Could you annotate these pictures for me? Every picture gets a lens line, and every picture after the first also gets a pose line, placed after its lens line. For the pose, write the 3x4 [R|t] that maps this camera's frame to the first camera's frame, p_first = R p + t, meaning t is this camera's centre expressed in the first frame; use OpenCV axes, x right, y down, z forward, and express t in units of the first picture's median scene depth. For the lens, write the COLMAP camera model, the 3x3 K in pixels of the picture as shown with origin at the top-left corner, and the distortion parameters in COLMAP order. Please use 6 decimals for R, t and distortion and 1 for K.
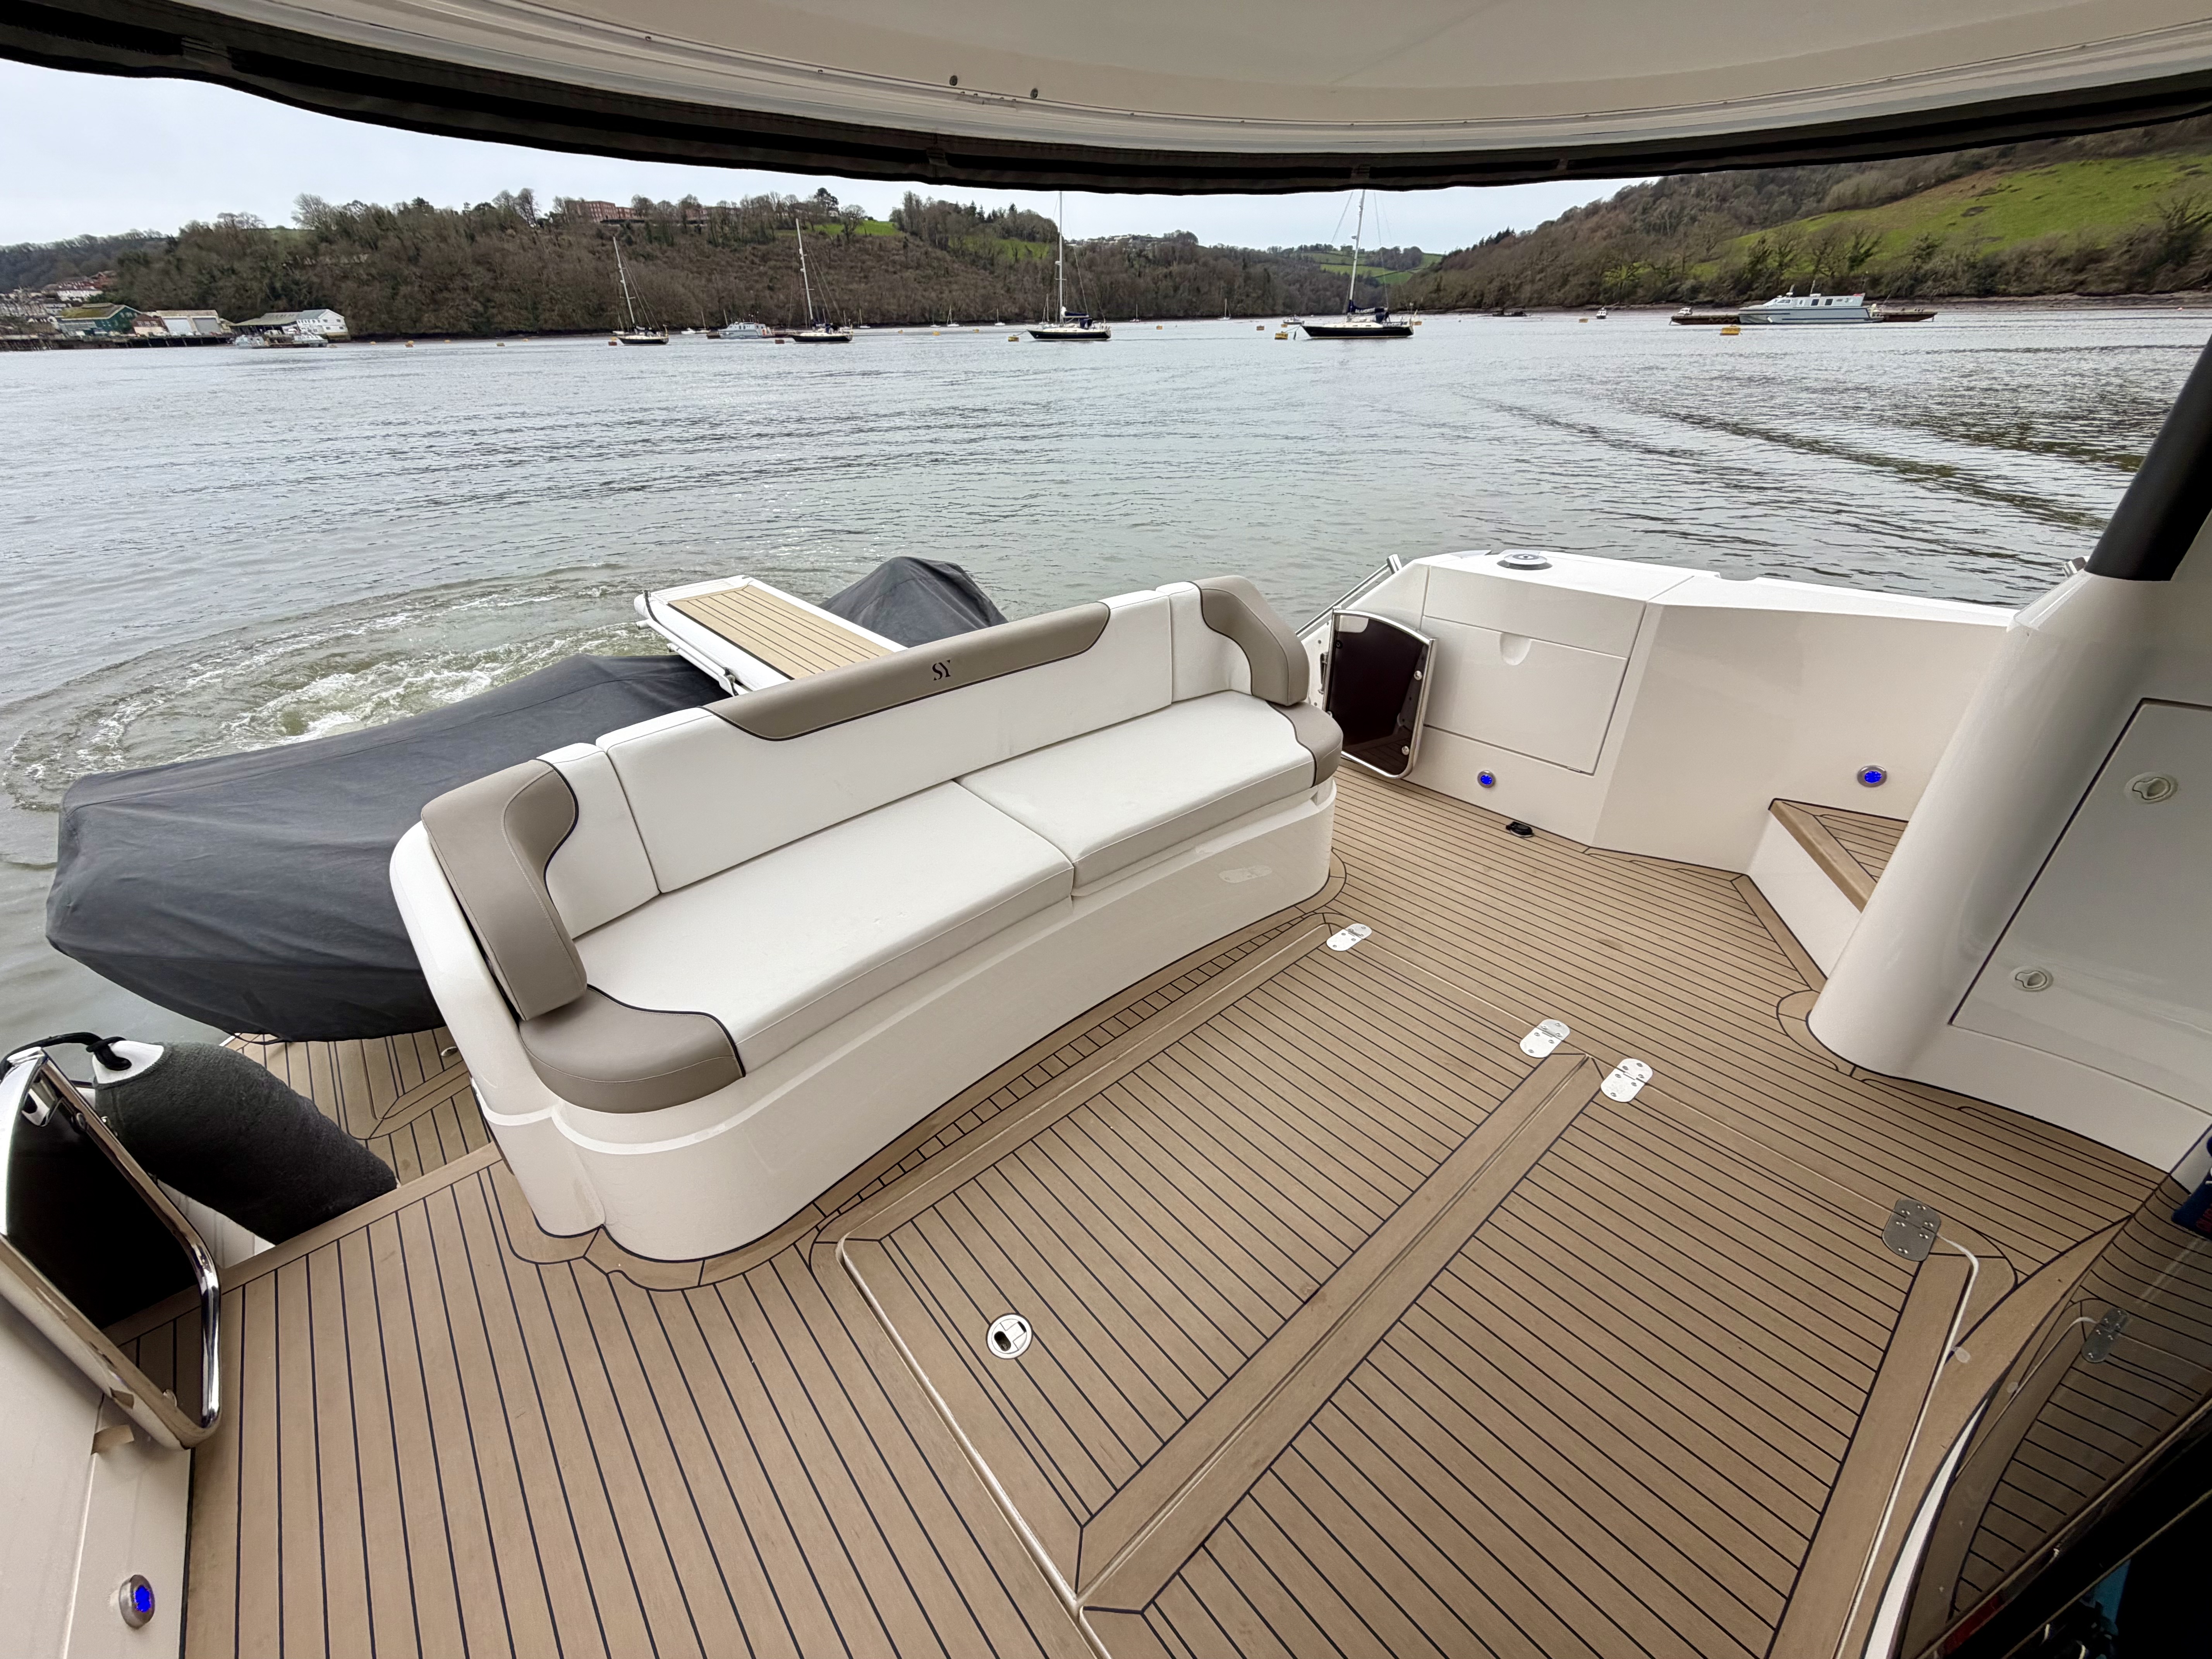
lens RADIAL K [[878.7, 0, 1102.2], [0, 878.7, 824.6], [0, 0, 1]] dist [-0.029421, 0.017615]
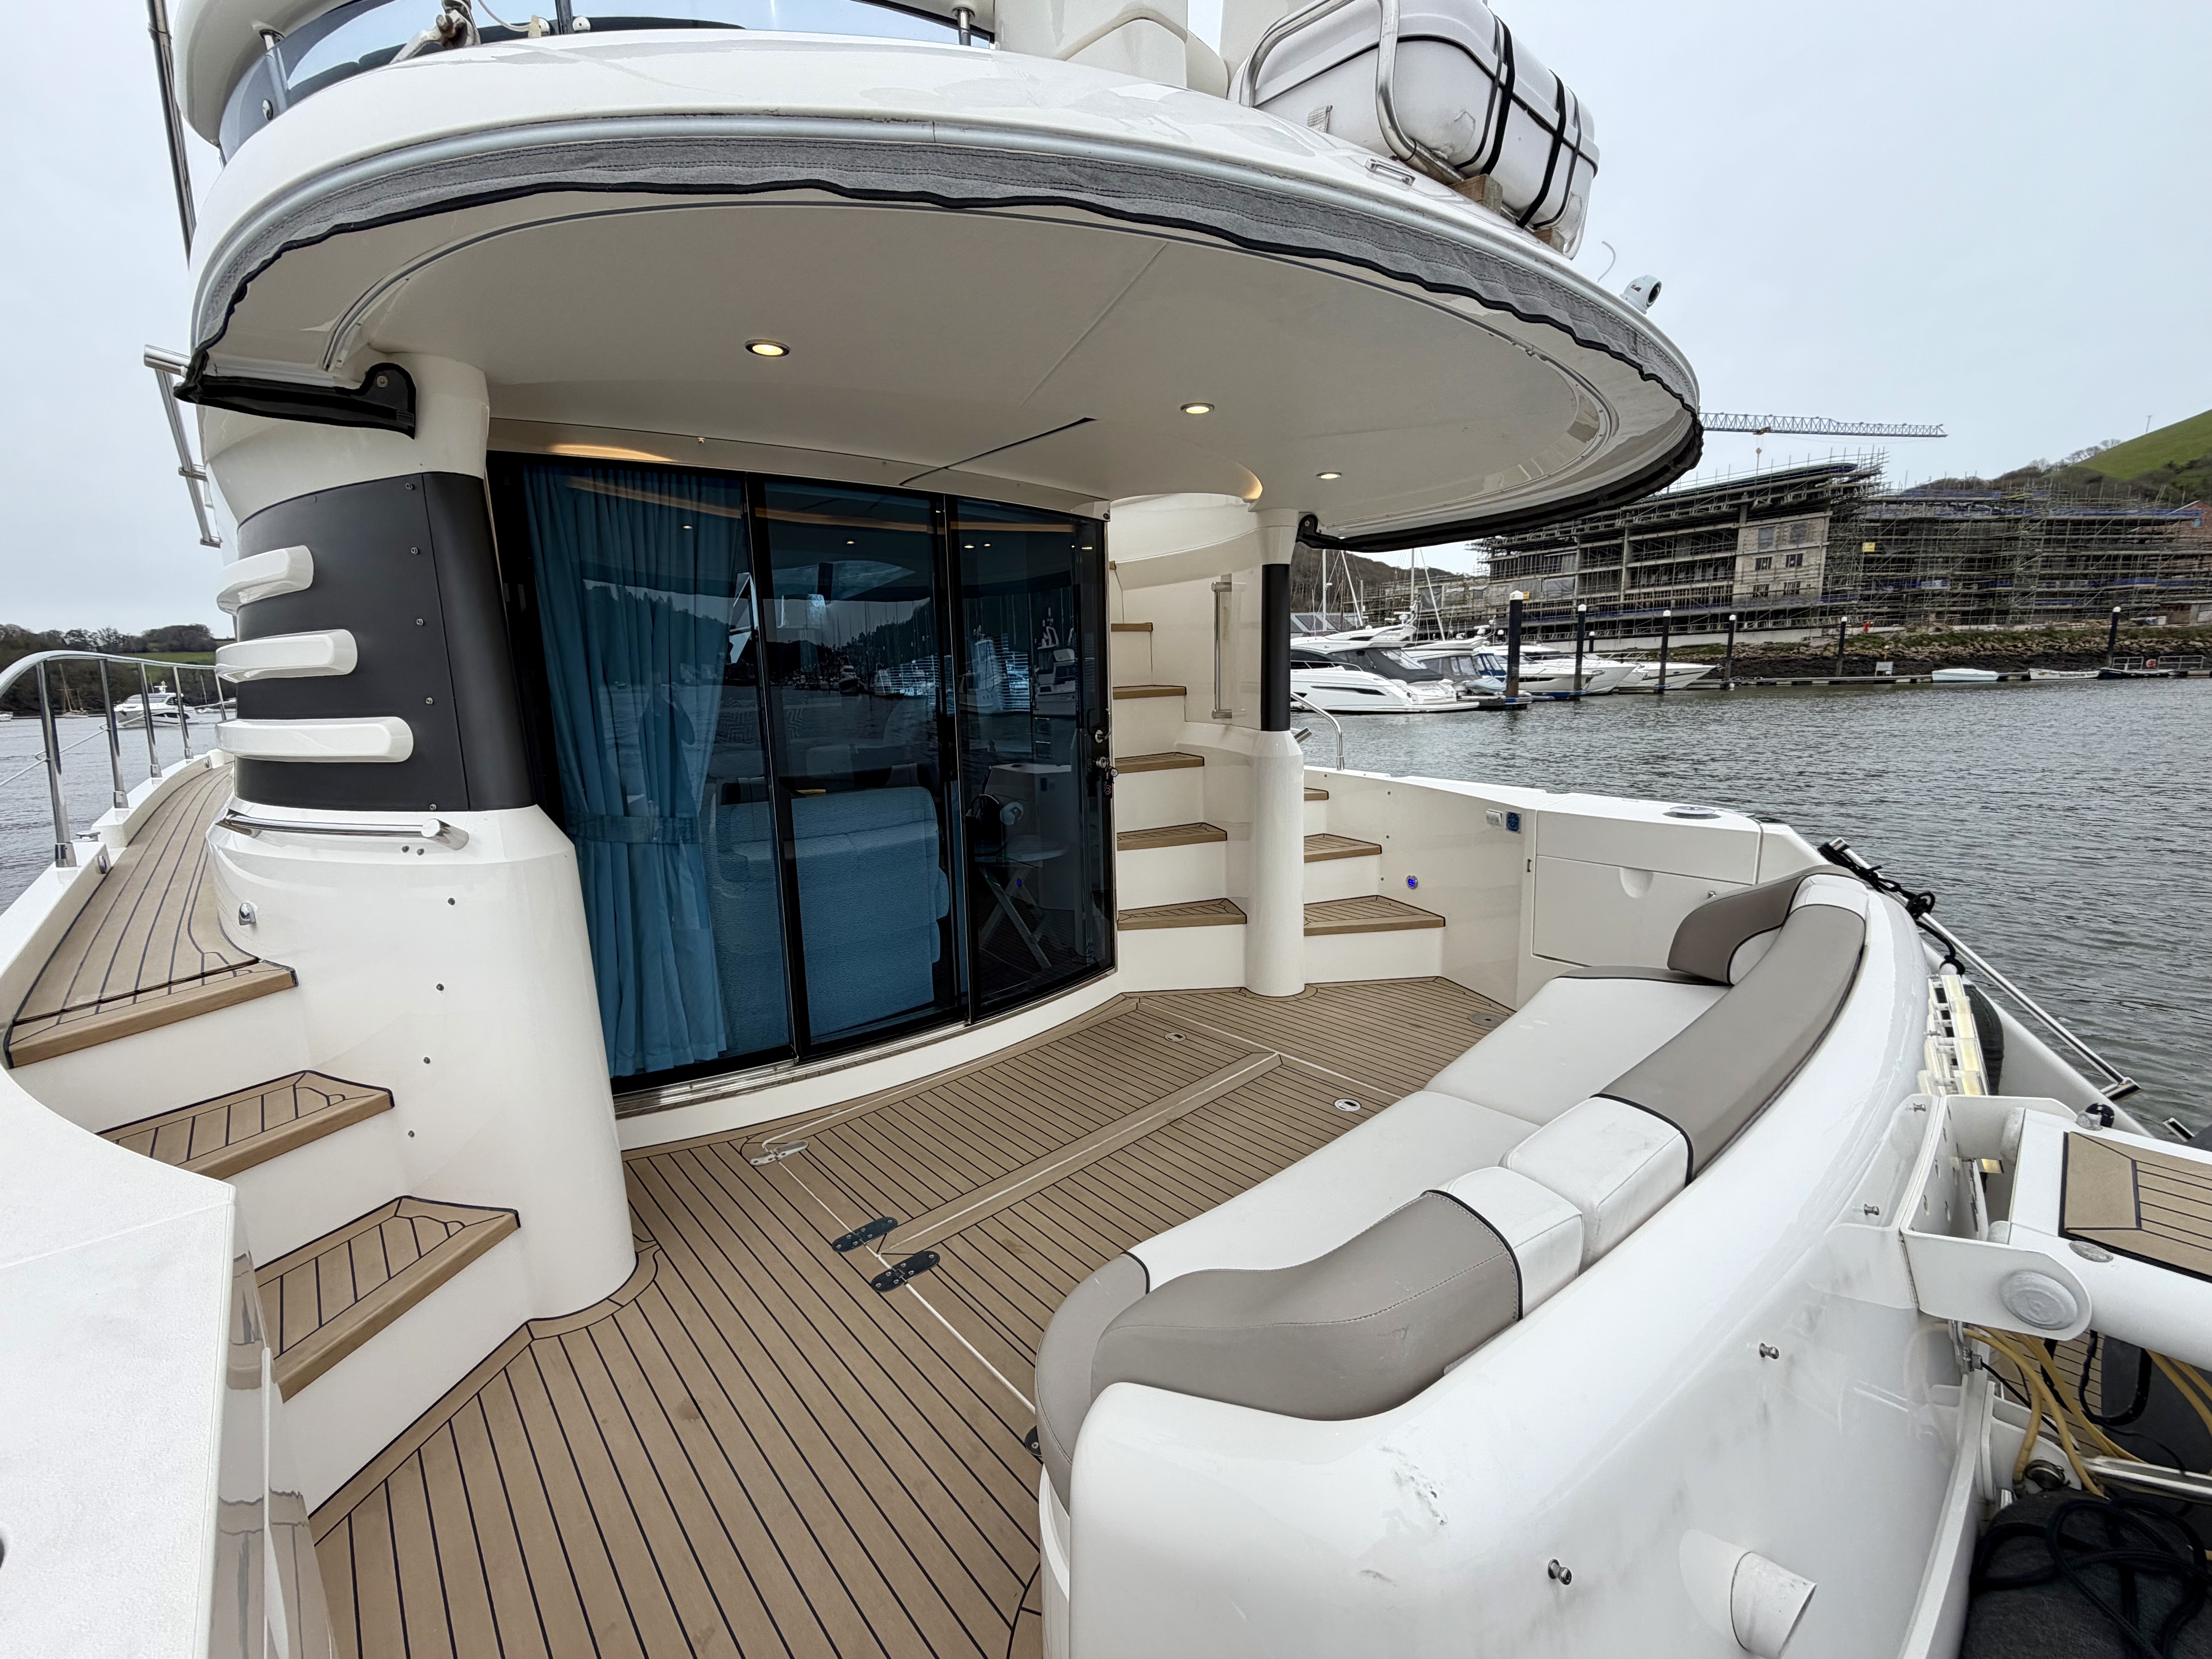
lens RADIAL K [[878.7, 0, 1102.2], [0, 878.7, 824.6], [0, 0, 1]] dist [-0.029421, 0.017615]
pose [[-0.997598, 0.060908, -0.033000, 0.363592], [0.025909, 0.769855, 0.637692, -0.865757], [0.064245, 0.635305, -0.769584, 1.732969]]
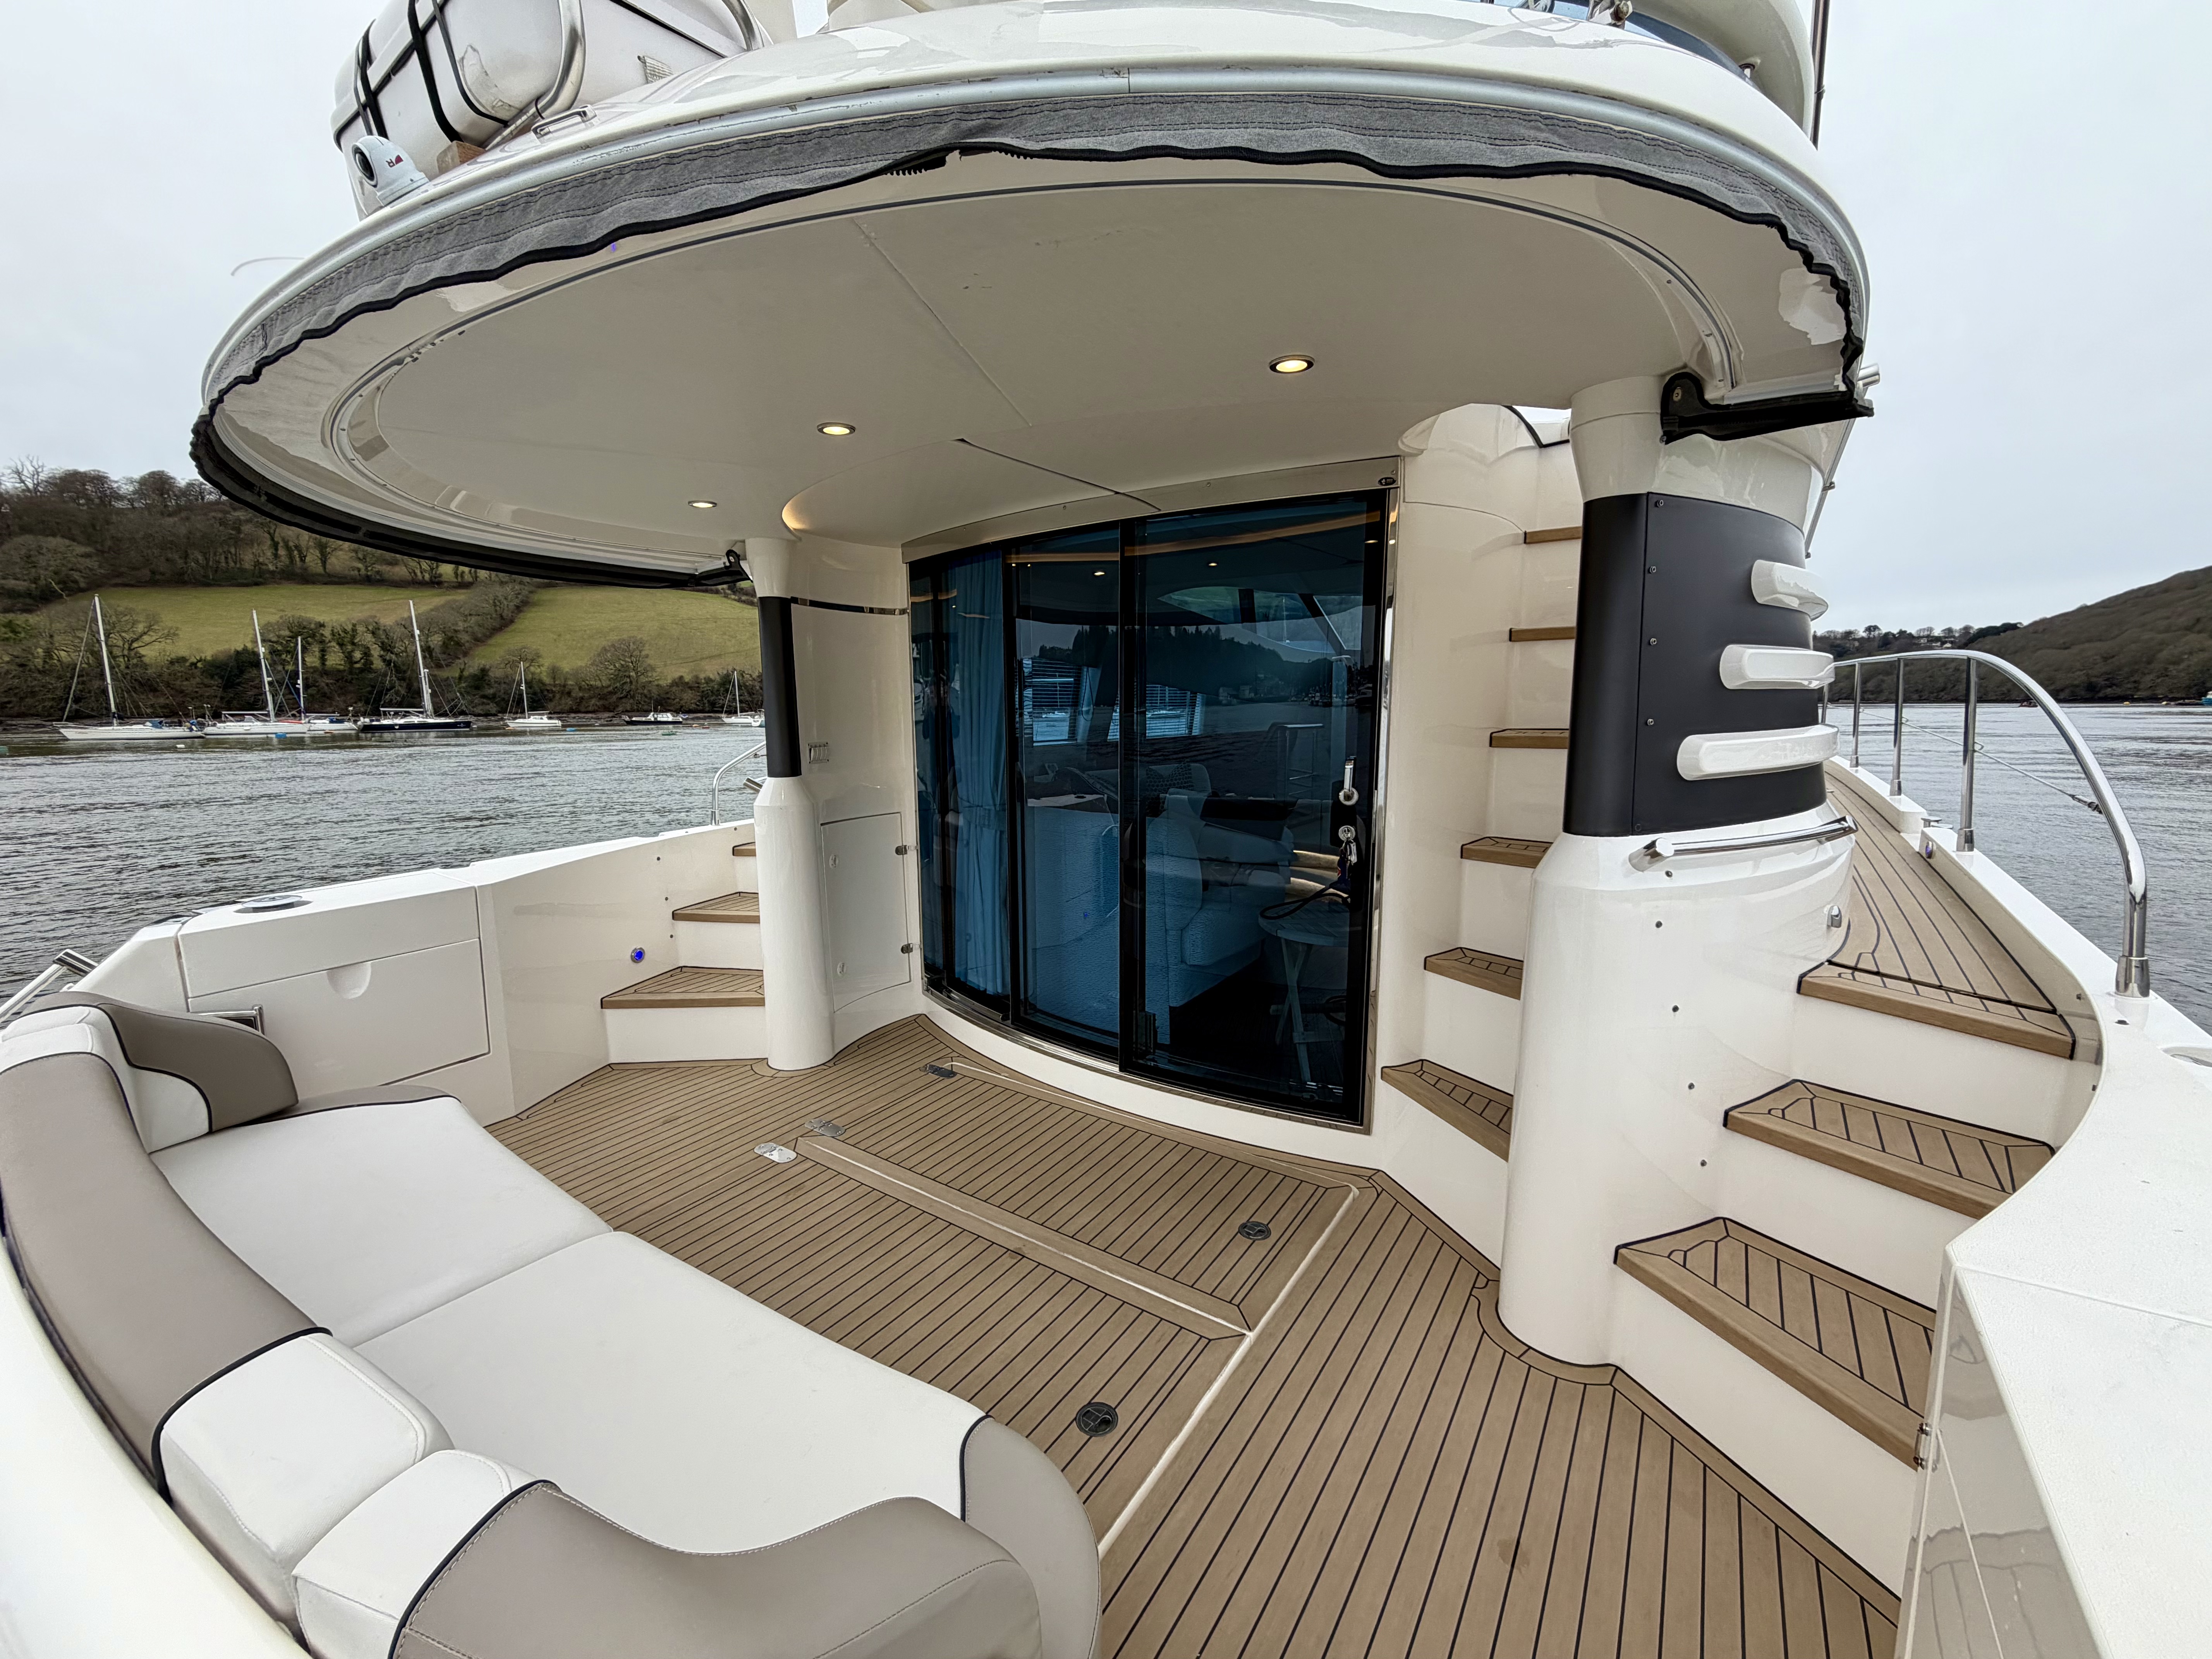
lens RADIAL K [[878.7, 0, 1102.2], [0, 878.7, 824.6], [0, 0, 1]] dist [-0.029421, 0.017615]
pose [[-0.257556, -0.102710, 0.960789, -0.948549], [0.498186, 0.837872, 0.223117, -0.242137], [-0.827934, 0.536117, -0.164631, 0.683101]]
